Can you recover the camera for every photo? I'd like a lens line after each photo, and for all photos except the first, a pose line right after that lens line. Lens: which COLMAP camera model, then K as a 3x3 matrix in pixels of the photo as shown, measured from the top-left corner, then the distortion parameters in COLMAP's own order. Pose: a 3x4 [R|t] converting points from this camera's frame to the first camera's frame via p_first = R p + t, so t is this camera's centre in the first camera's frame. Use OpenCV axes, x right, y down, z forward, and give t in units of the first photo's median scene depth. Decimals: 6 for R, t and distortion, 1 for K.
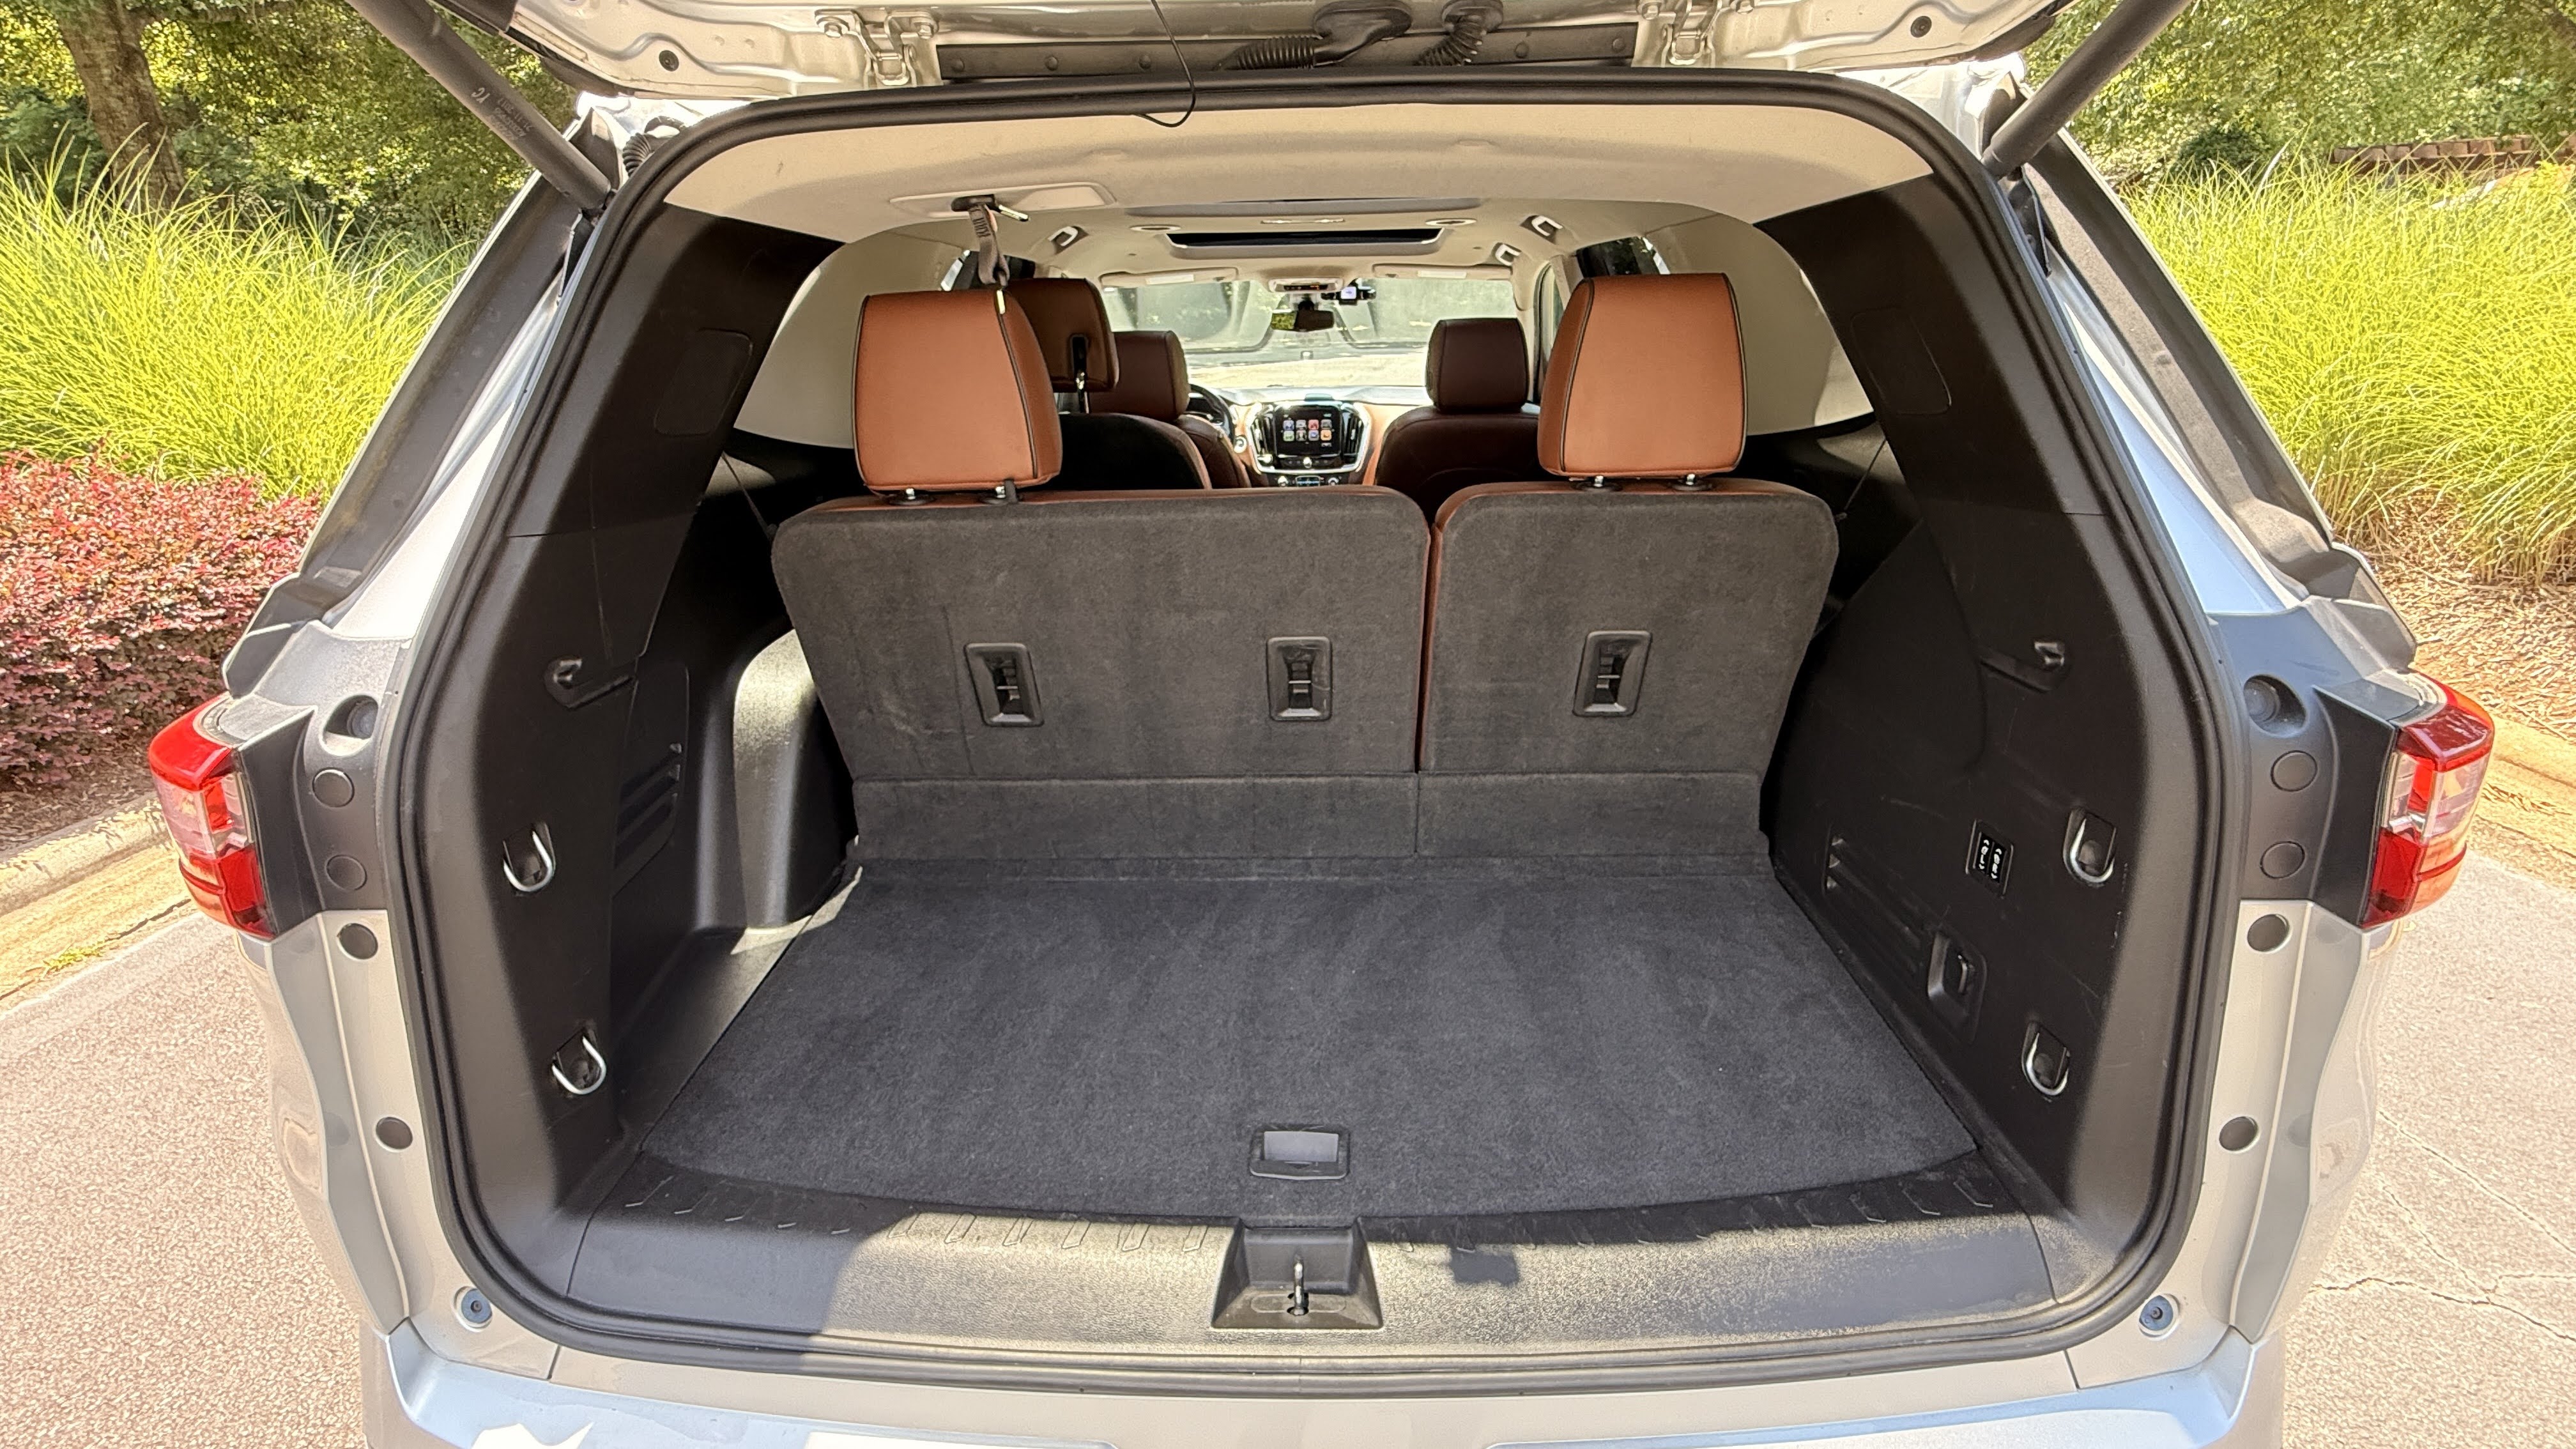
lens RADIAL K [[1171.7, 0, 1276.9], [0, 1171.7, 742.7], [0, 0, 1]] dist [-0.013890, 0.000402]
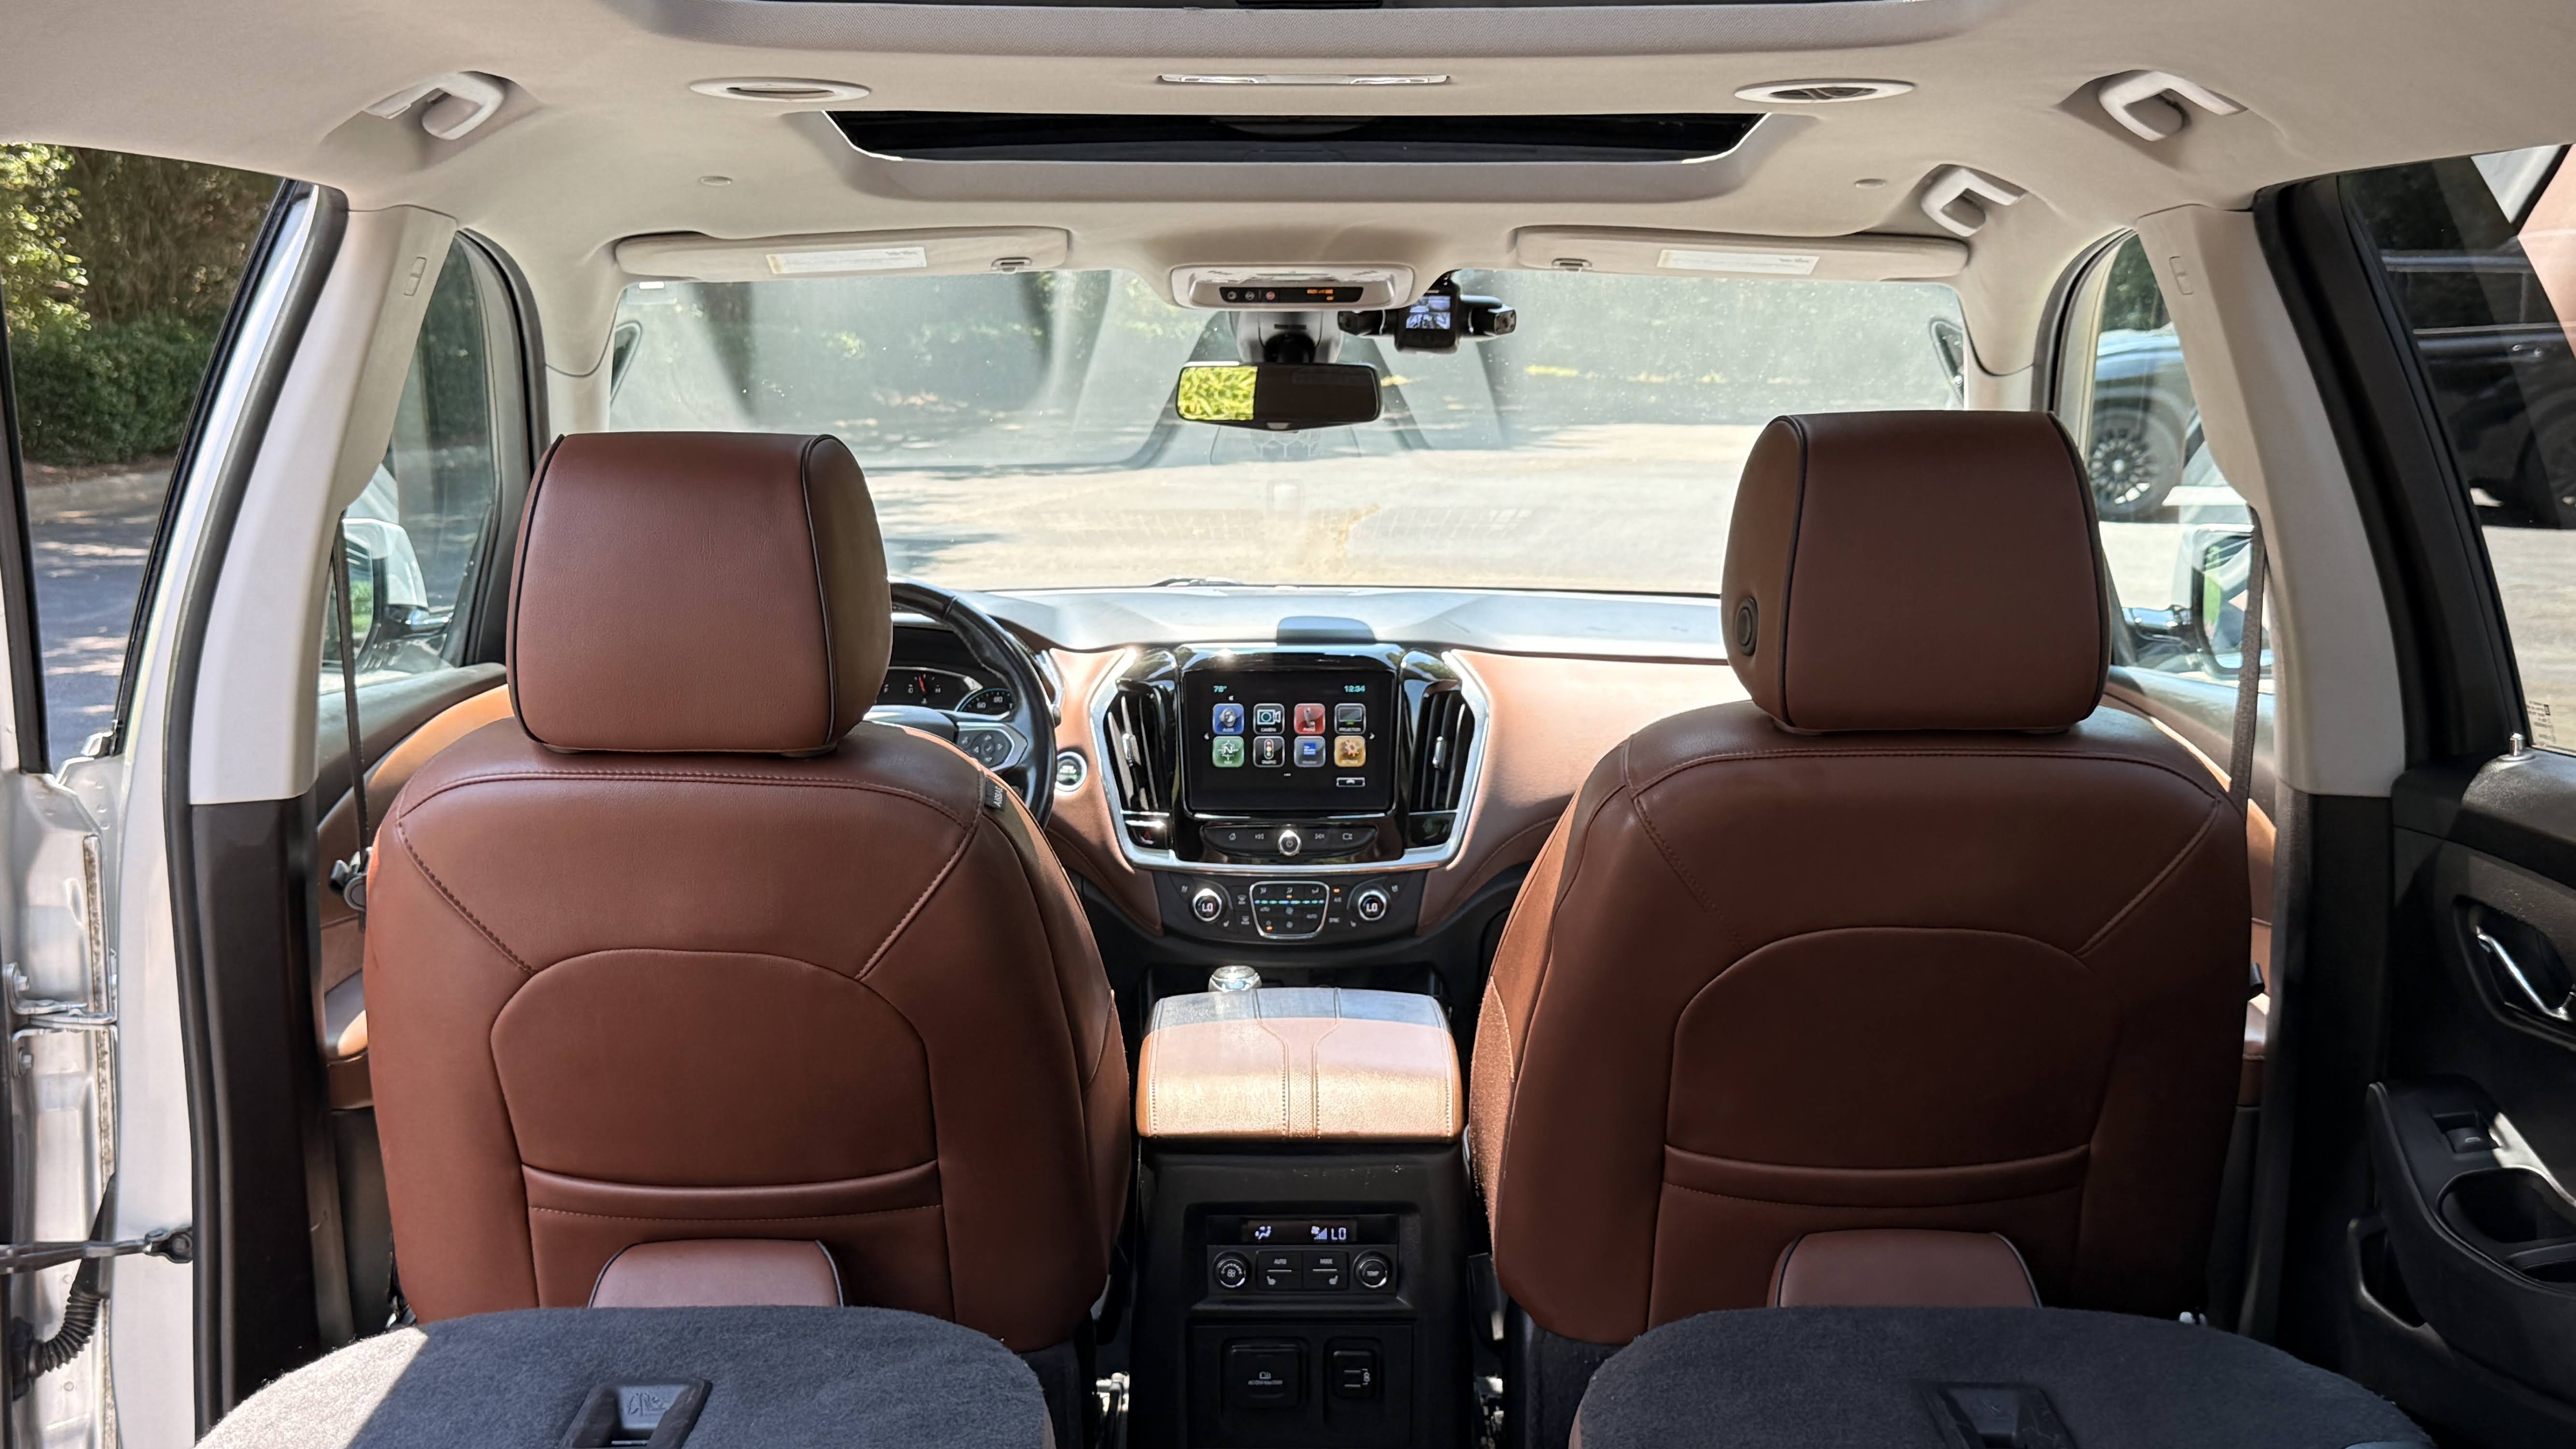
lens RADIAL K [[3121.3, 0, 1278.8], [0, 3121.3, 725.9], [0, 0, 1]] dist [0.102925, 0.000000]
pose [[0.999281, 0.014461, 0.035040, -0.005576], [-0.006149, 0.973970, -0.226593, -0.089667], [-0.037405, 0.226214, 0.973359, 0.218702]]
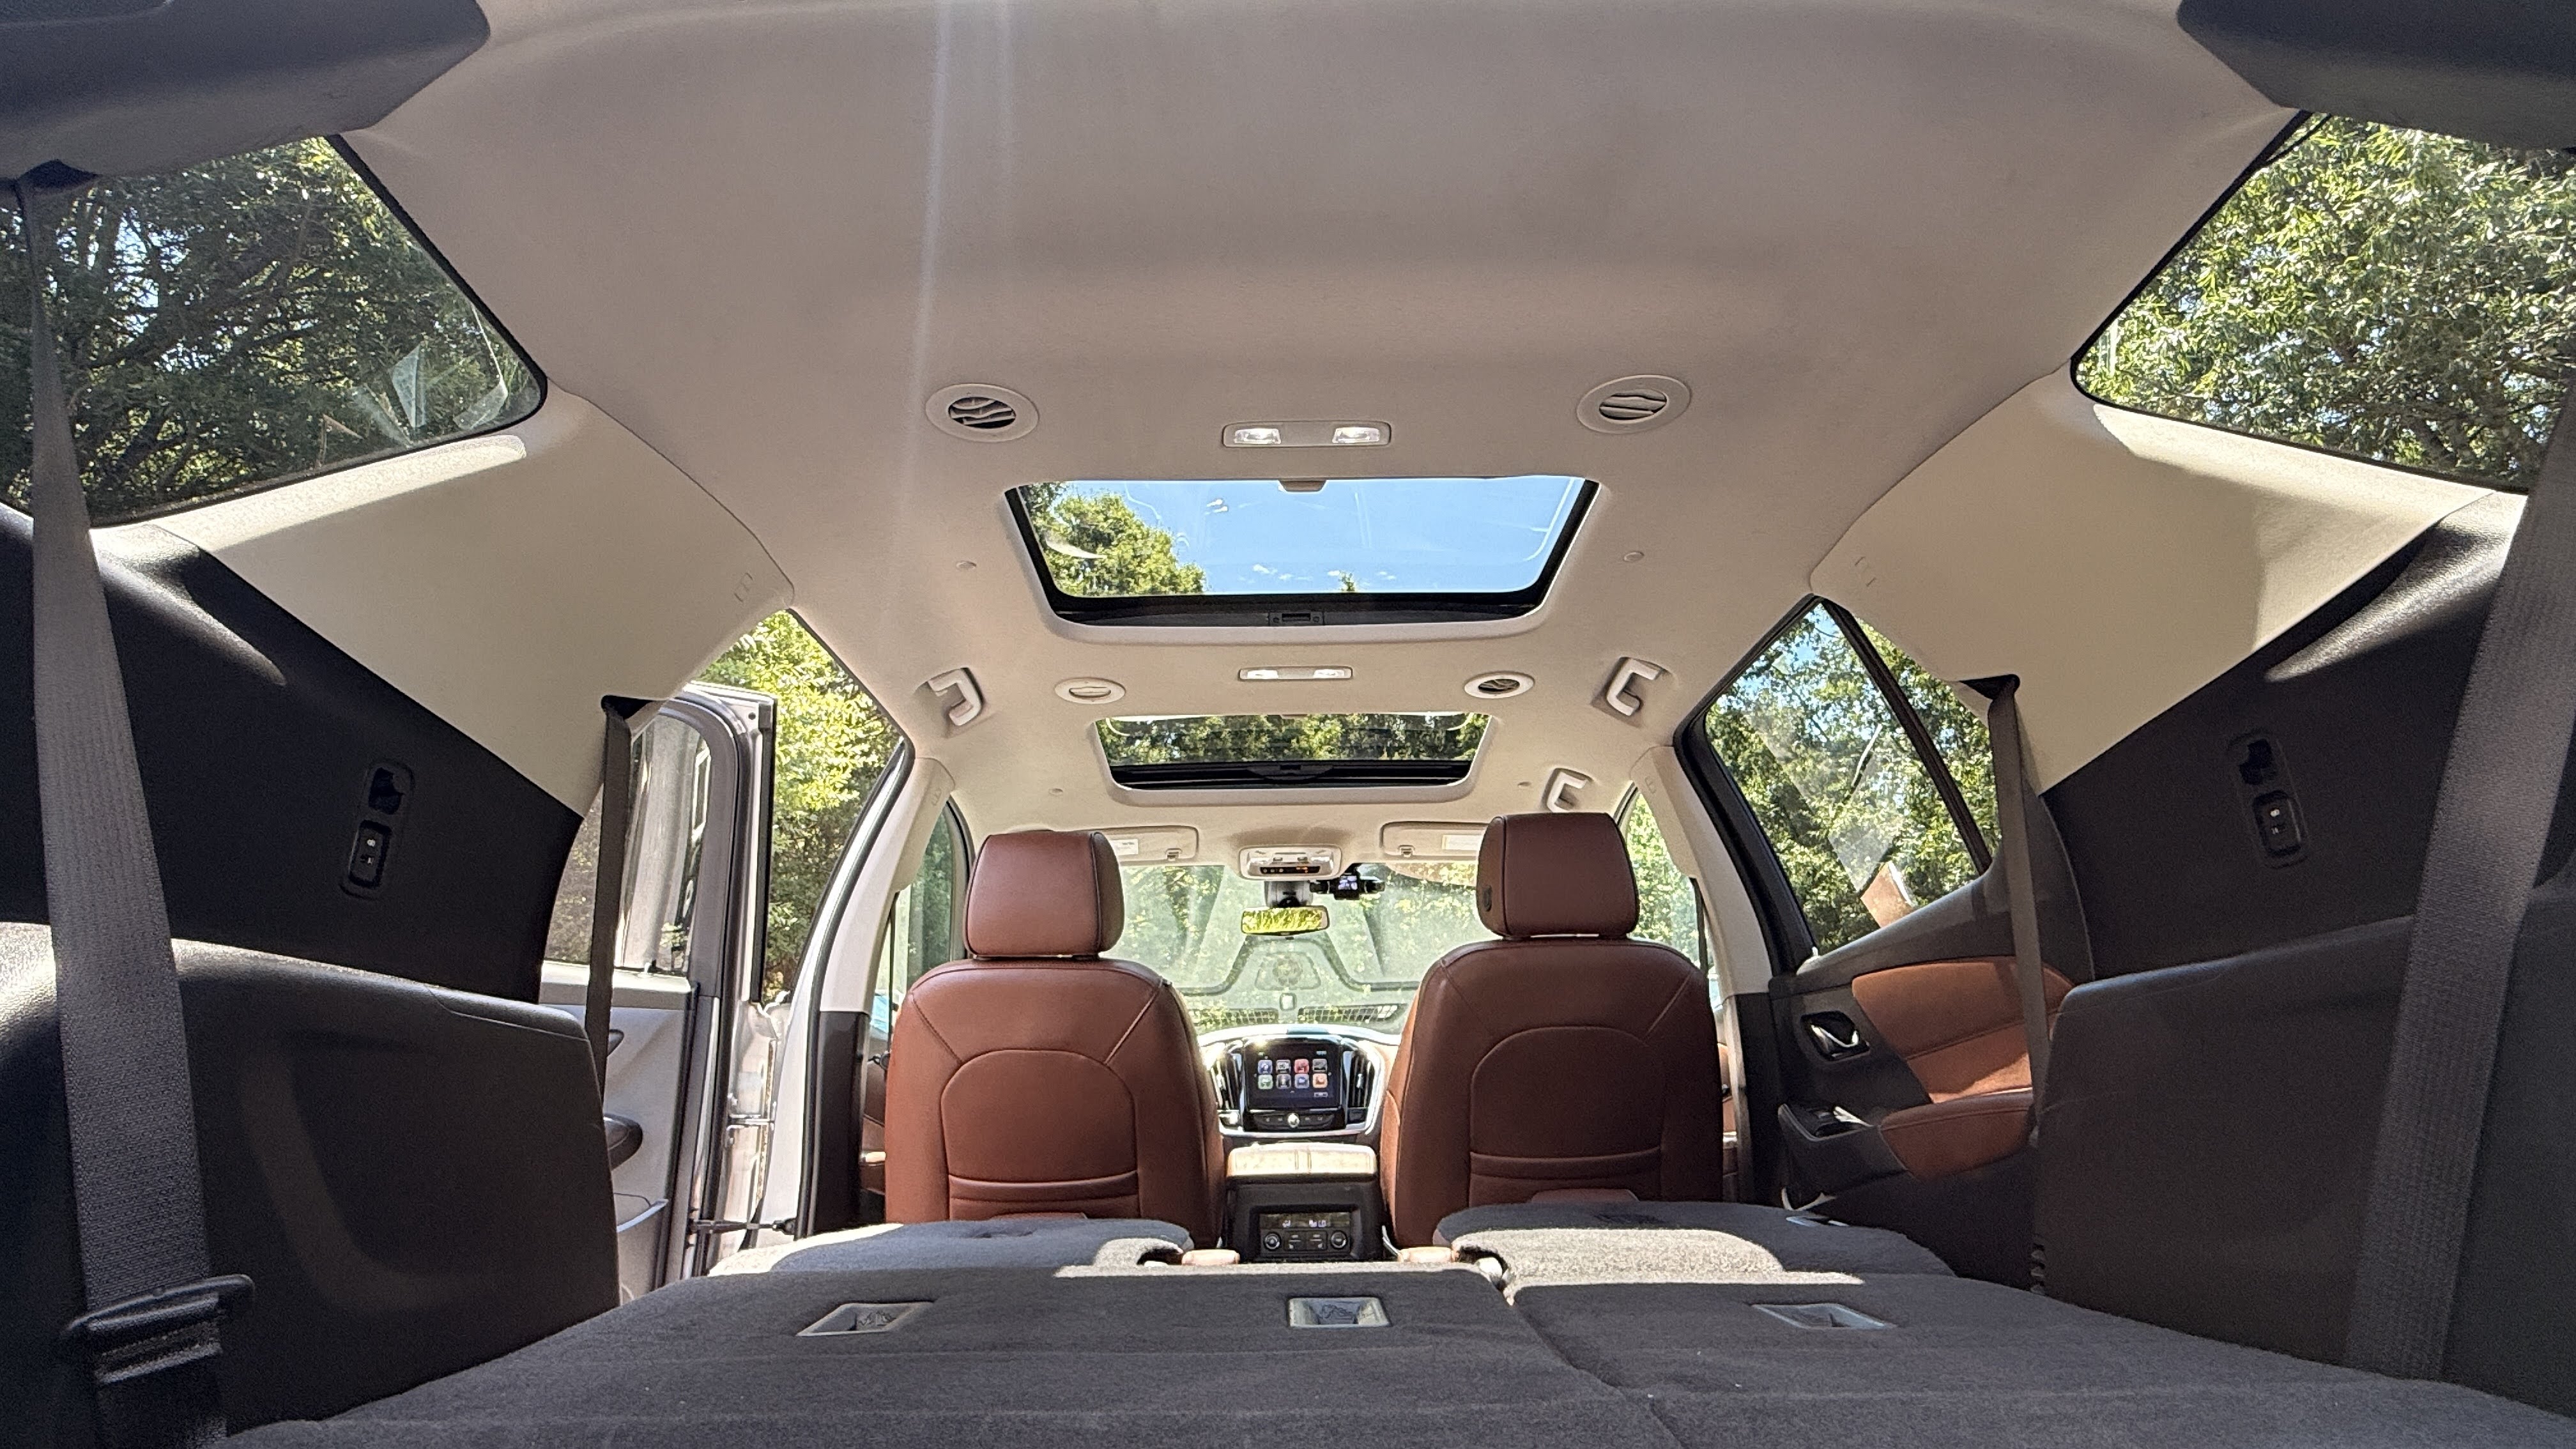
lens RADIAL K [[1379.6, 0, 1279.4], [0, 1379.6, 730.0], [0, 0, 1]] dist [-0.003913, 0.000122]
pose [[0.999418, 0.011820, 0.032002, -0.010414], [0.010506, 0.785833, -0.618350, 0.077014], [-0.032457, 0.618326, 0.785251, 0.258278]]
